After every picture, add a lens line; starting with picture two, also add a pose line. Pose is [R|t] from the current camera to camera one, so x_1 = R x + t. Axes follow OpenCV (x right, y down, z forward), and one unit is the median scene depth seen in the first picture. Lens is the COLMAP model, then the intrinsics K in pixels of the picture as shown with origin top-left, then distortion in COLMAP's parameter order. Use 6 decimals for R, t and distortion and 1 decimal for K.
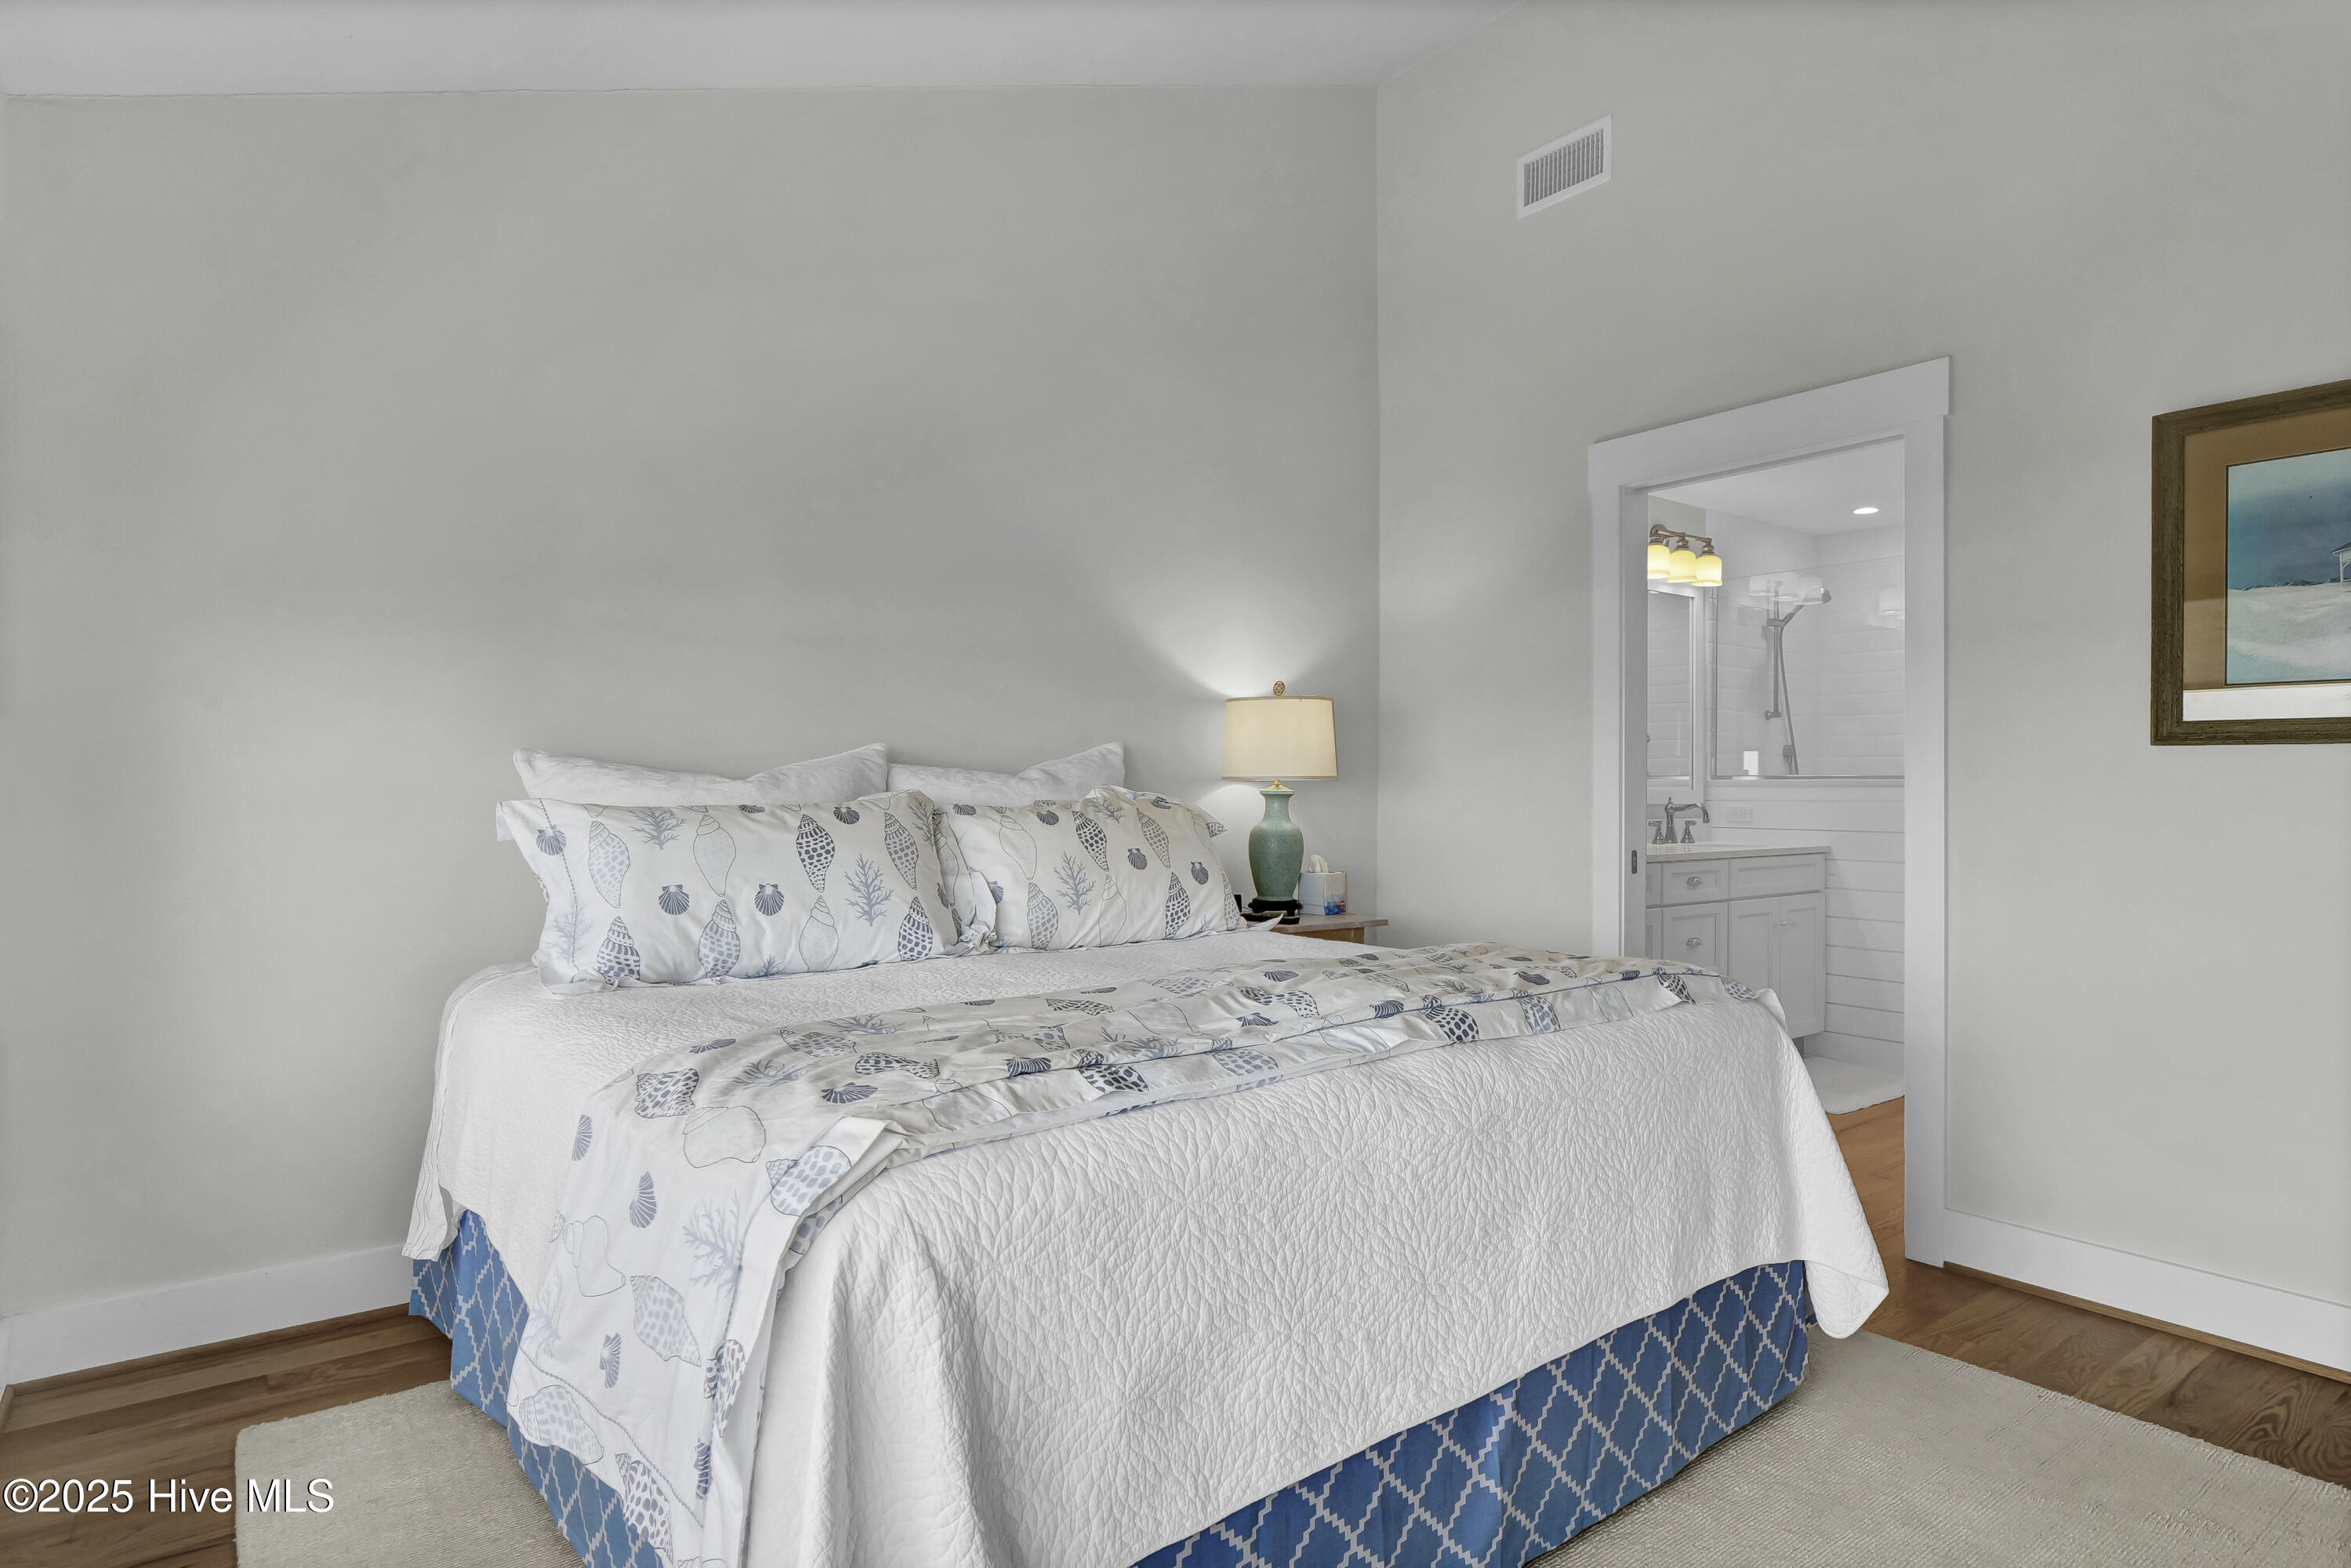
lens RADIAL K [[1277.8, 0, 1170.7], [0, 1277.8, 781.7], [0, 0, 1]] dist [-0.017325, 0.000003]
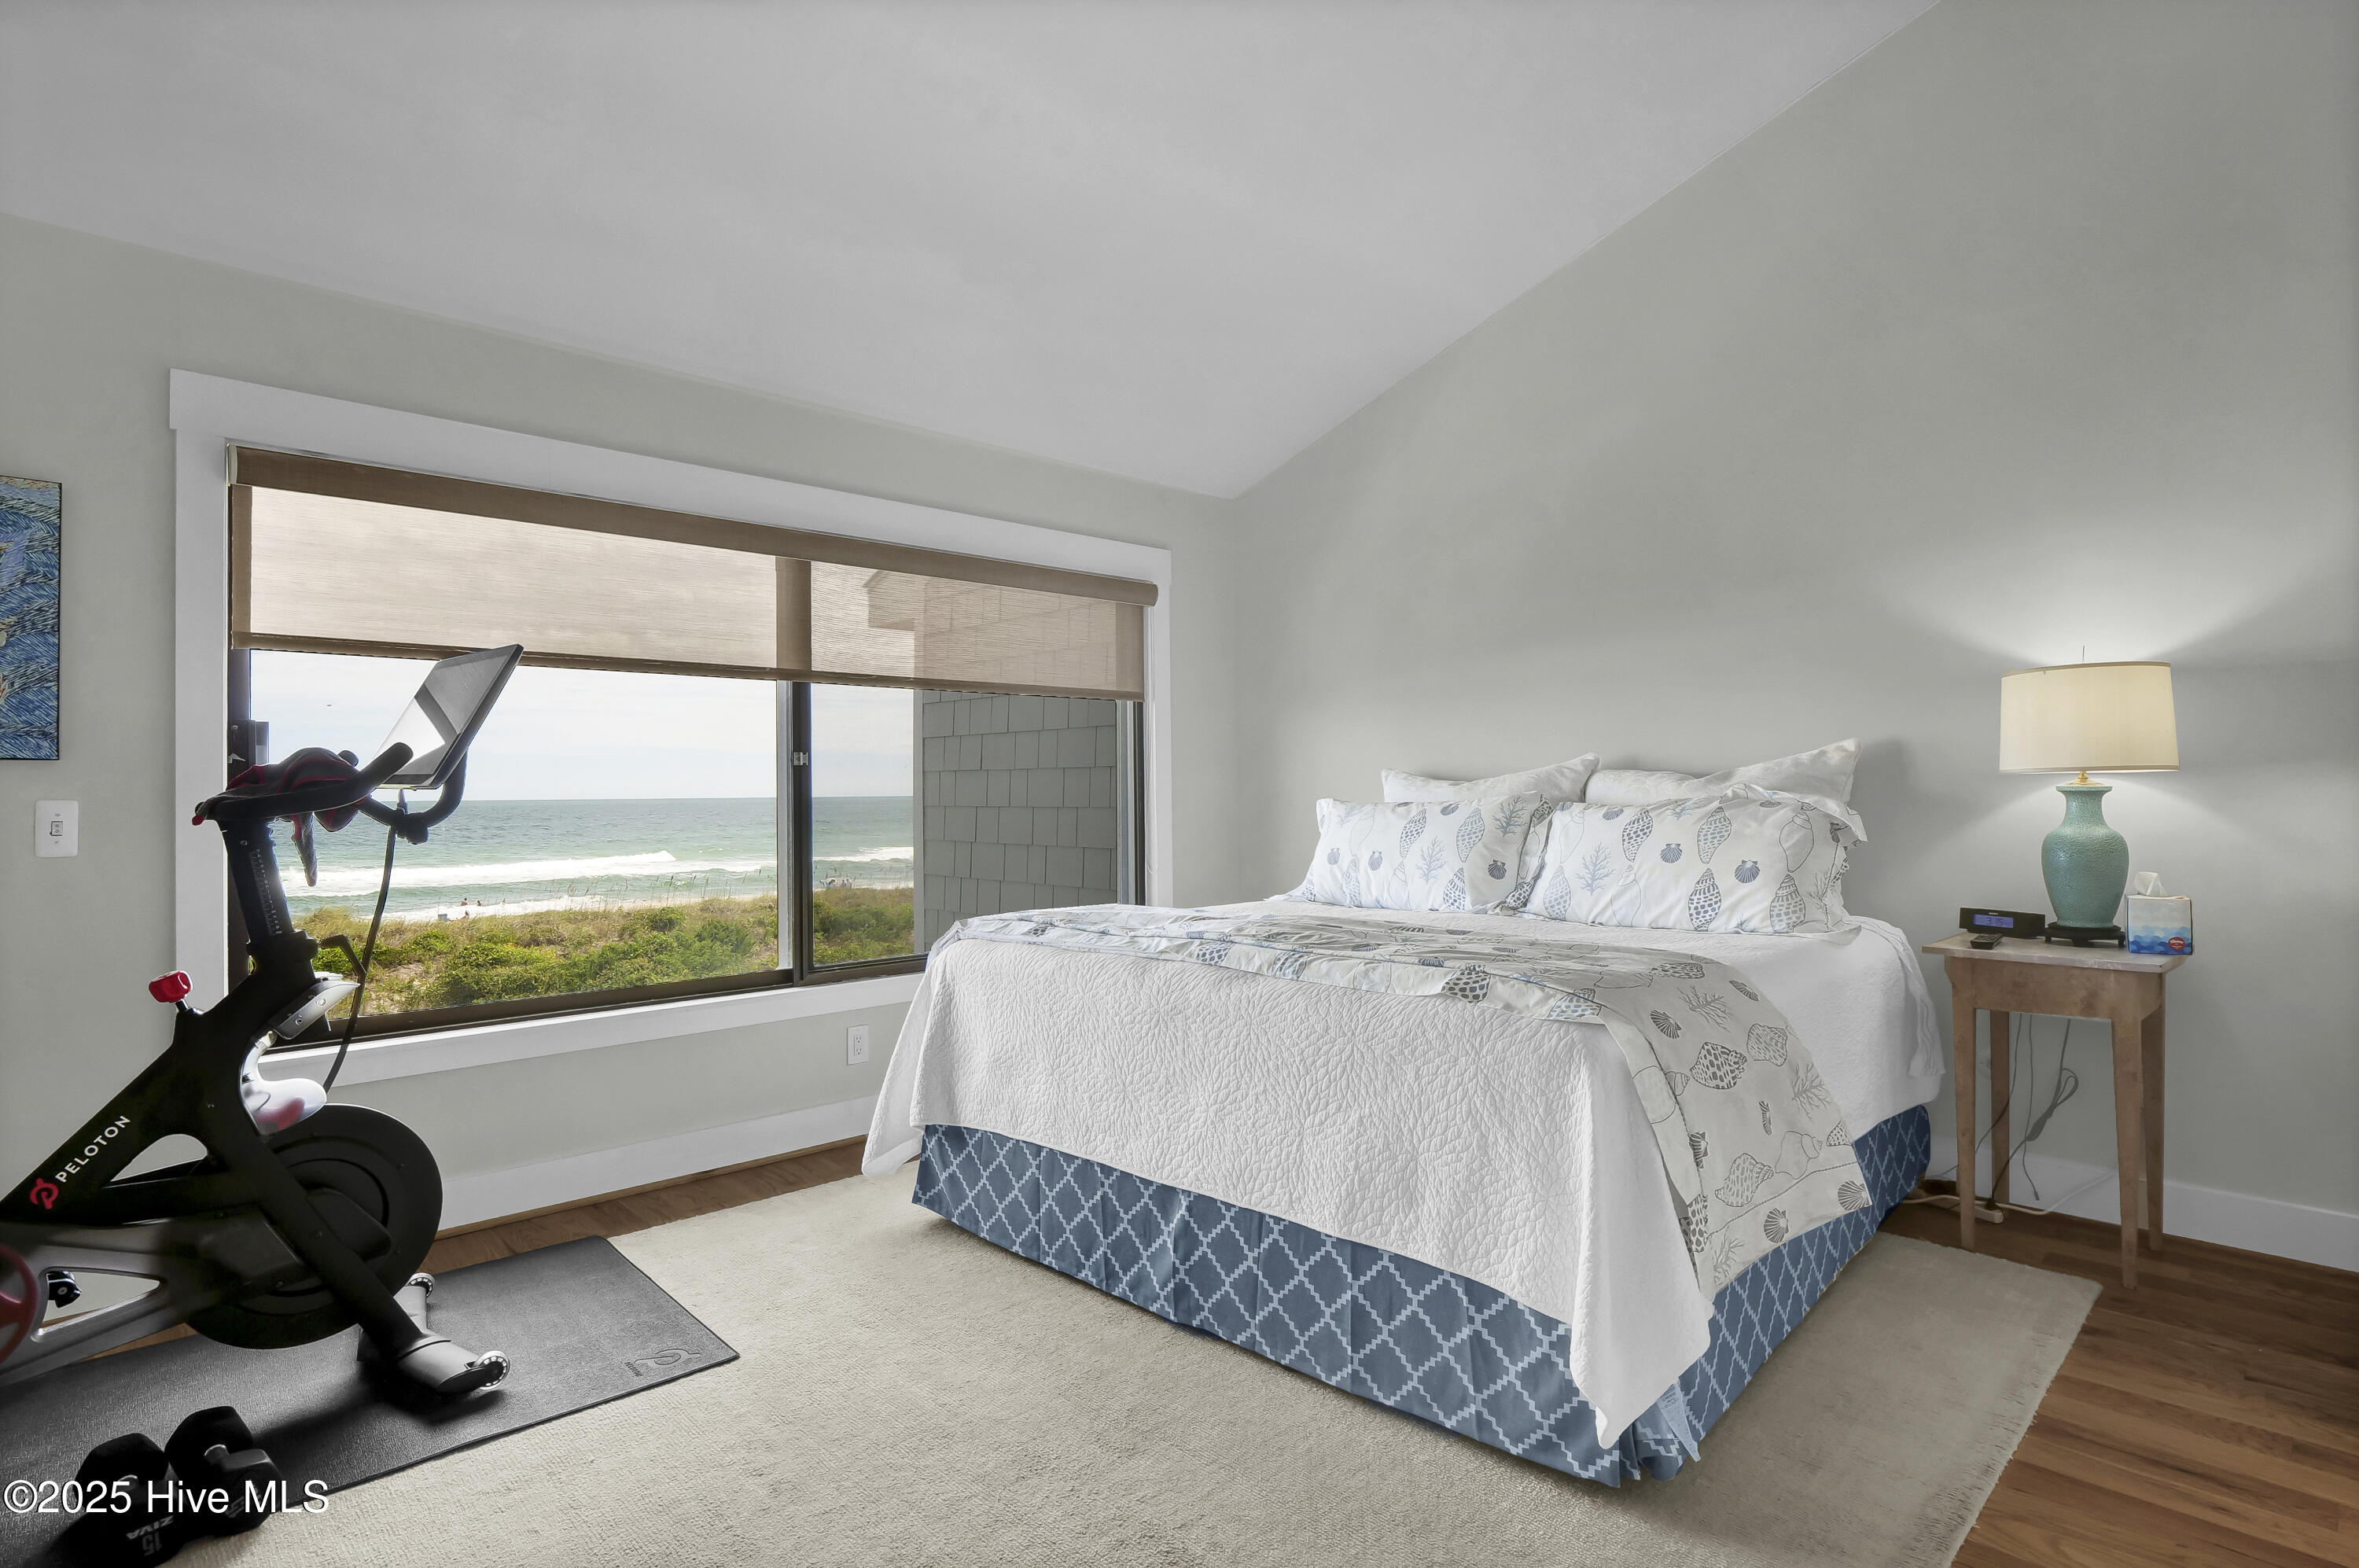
lens RADIAL K [[1145.2, 0, 1166.9], [0, 1145.2, 780.6], [0, 0, 1]] dist [-0.013950, -0.000996]
pose [[0.128034, -0.016012, -0.991641, 0.933874], [0.013253, 0.999808, -0.014432, 0.007552], [0.991681, -0.011295, 0.128221, 0.476228]]
